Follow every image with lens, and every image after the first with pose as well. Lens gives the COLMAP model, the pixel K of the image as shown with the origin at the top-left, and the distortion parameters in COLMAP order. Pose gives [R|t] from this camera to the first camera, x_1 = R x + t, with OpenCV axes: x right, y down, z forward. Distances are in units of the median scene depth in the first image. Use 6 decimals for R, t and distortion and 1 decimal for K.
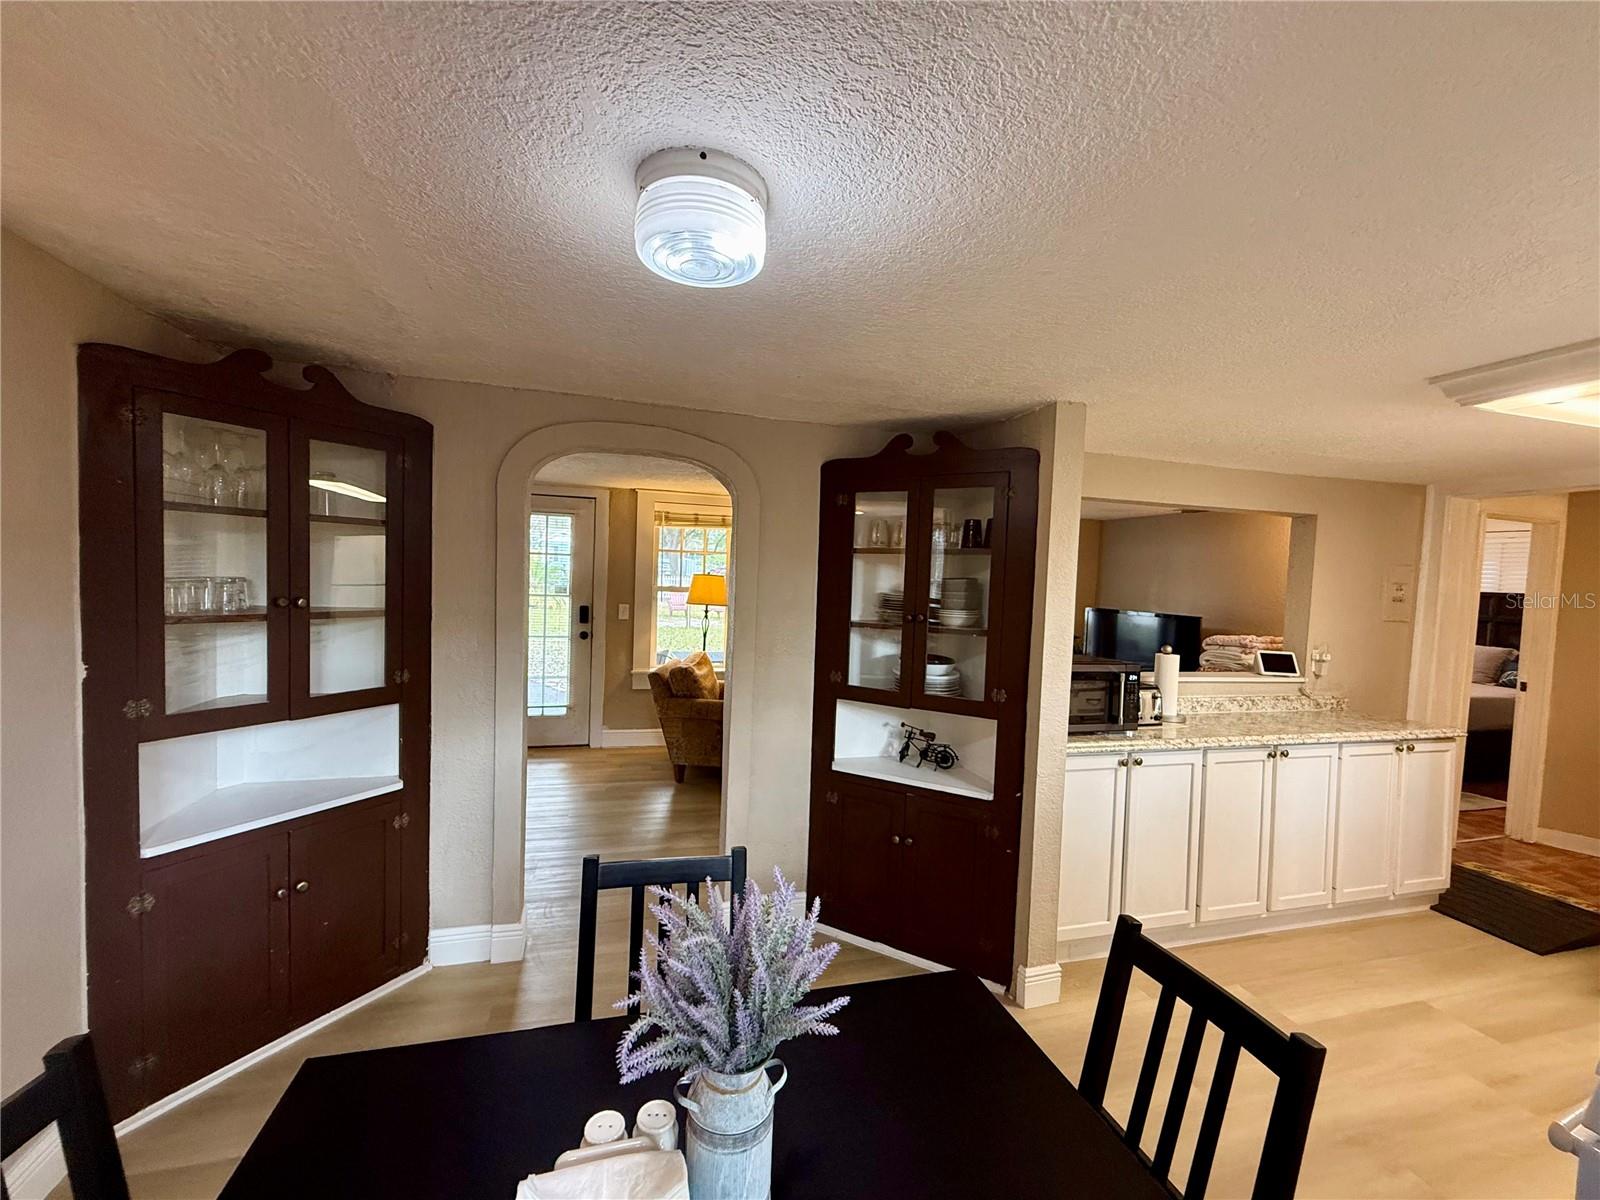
lens RADIAL K [[639.0, 0, 796.6], [0, 639.0, 601.9], [0, 0, 1]] dist [0.001756, -0.000389]
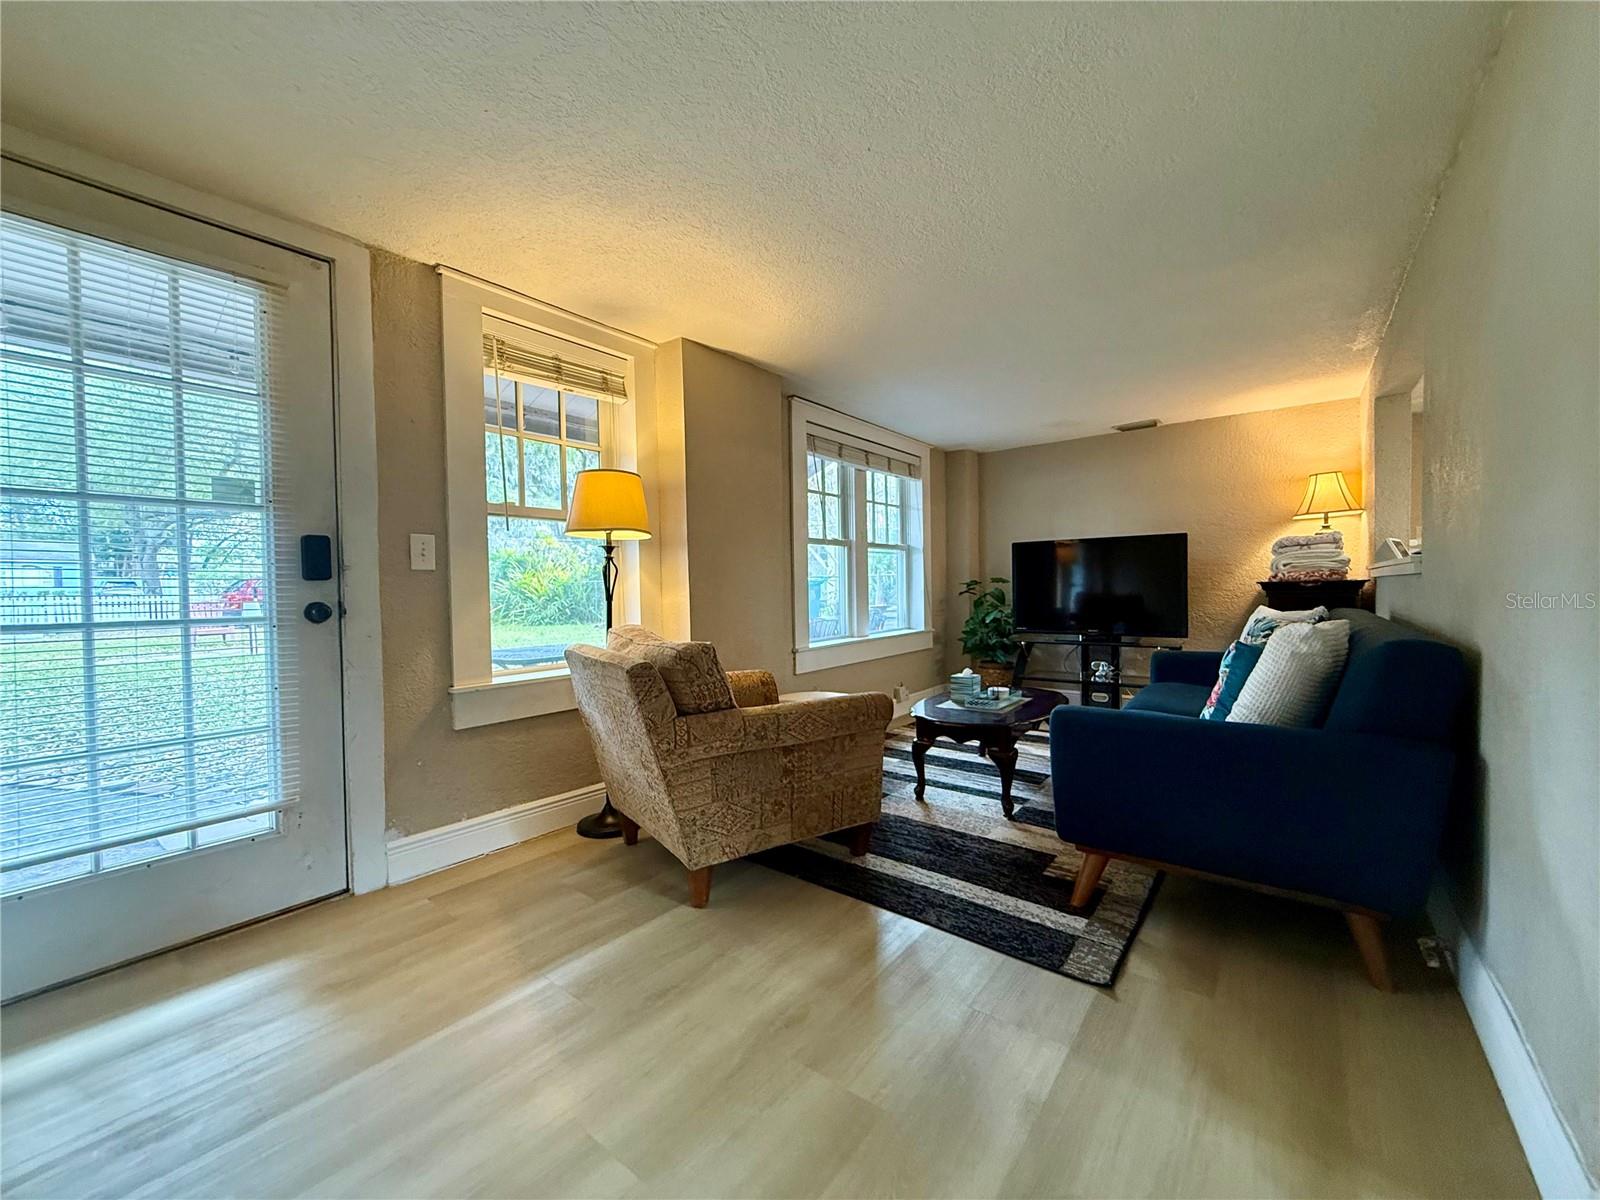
lens RADIAL K [[639.0, 0, 796.6], [0, 639.0, 601.9], [0, 0, 1]] dist [0.001756, -0.000389]
pose [[0.805107, -0.065094, 0.589547, -0.576283], [0.073933, 0.997221, 0.009141, 0.112232], [-0.588504, 0.036227, 0.807682, 0.912469]]
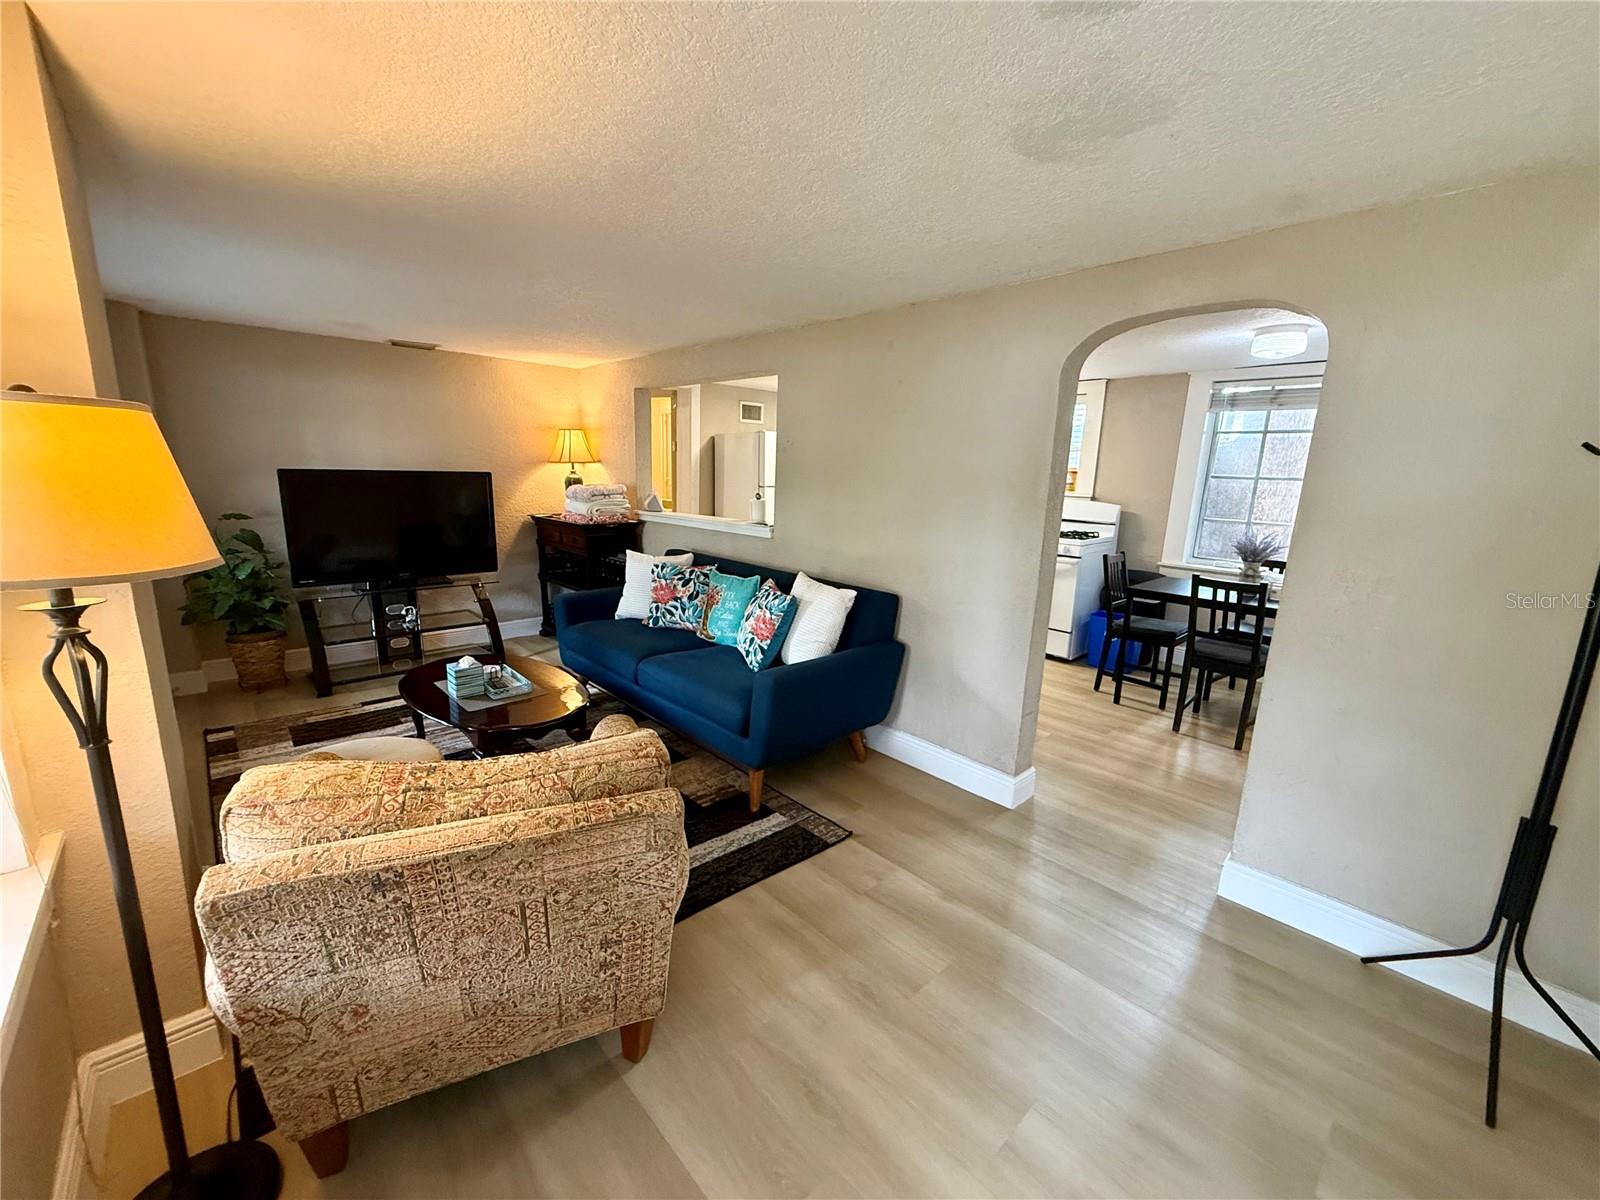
lens RADIAL K [[639.0, 0, 796.6], [0, 639.0, 601.9], [0, 0, 1]] dist [0.001756, -0.000389]
pose [[-0.458274, -0.235382, 0.857077, -0.703627], [-0.008927, 0.965466, 0.260376, -0.067012], [-0.888766, 0.111673, -0.444549, 1.610185]]
